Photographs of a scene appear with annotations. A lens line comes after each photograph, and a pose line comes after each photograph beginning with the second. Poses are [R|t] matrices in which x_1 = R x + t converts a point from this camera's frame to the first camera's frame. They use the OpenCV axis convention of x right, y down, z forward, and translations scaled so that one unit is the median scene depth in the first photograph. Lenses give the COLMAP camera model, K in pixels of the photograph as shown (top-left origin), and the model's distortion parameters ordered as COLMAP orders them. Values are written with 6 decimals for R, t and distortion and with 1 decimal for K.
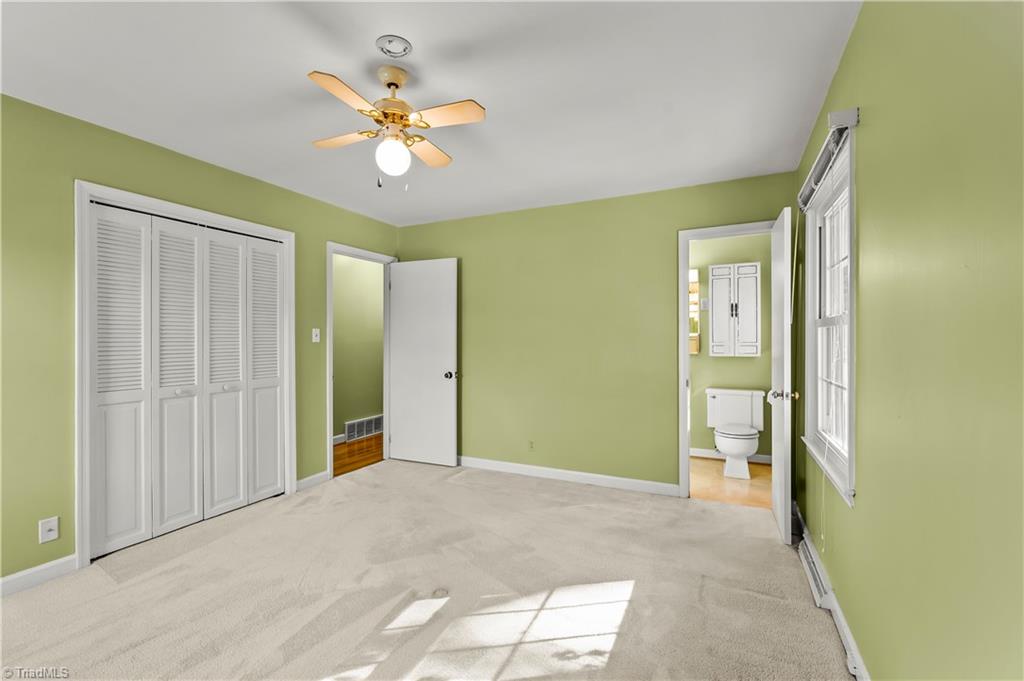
lens RADIAL K [[446.2, 0, 515.2], [0, 446.2, 340.3], [0, 0, 1]] dist [0.000249, -0.000089]
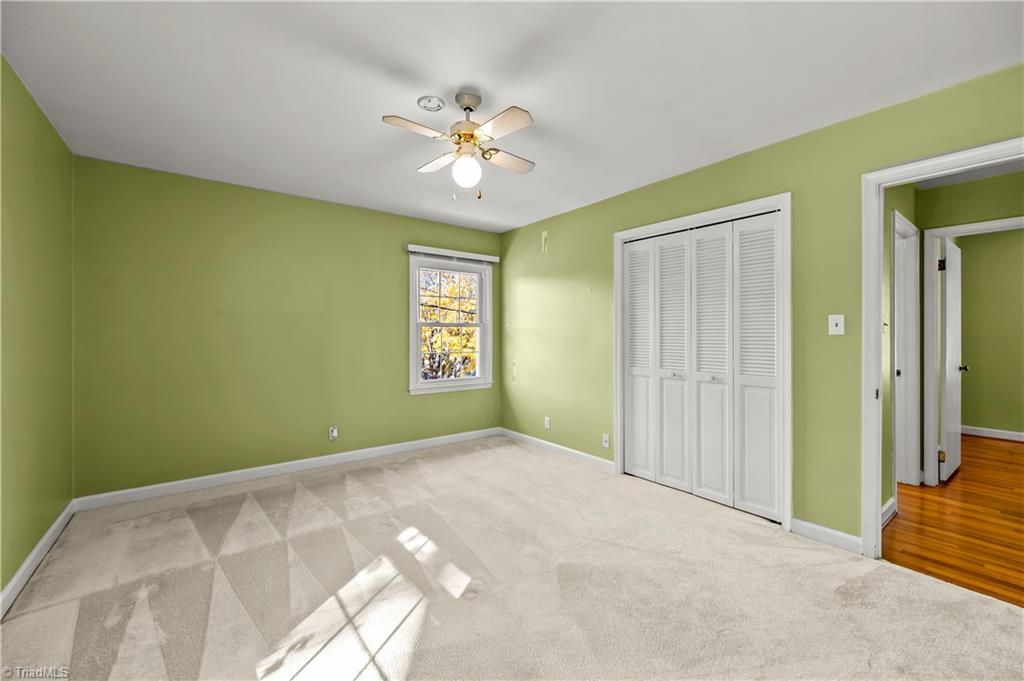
lens RADIAL K [[413.2, 0, 513.7], [0, 413.2, 334.5], [0, 0, 1]] dist [-0.008538, 0.000837]
pose [[-0.459534, 0.004820, -0.888147, 0.421978], [-0.002179, 0.999976, 0.006555, 0.001006], [0.888158, 0.004948, -0.459512, 1.097719]]
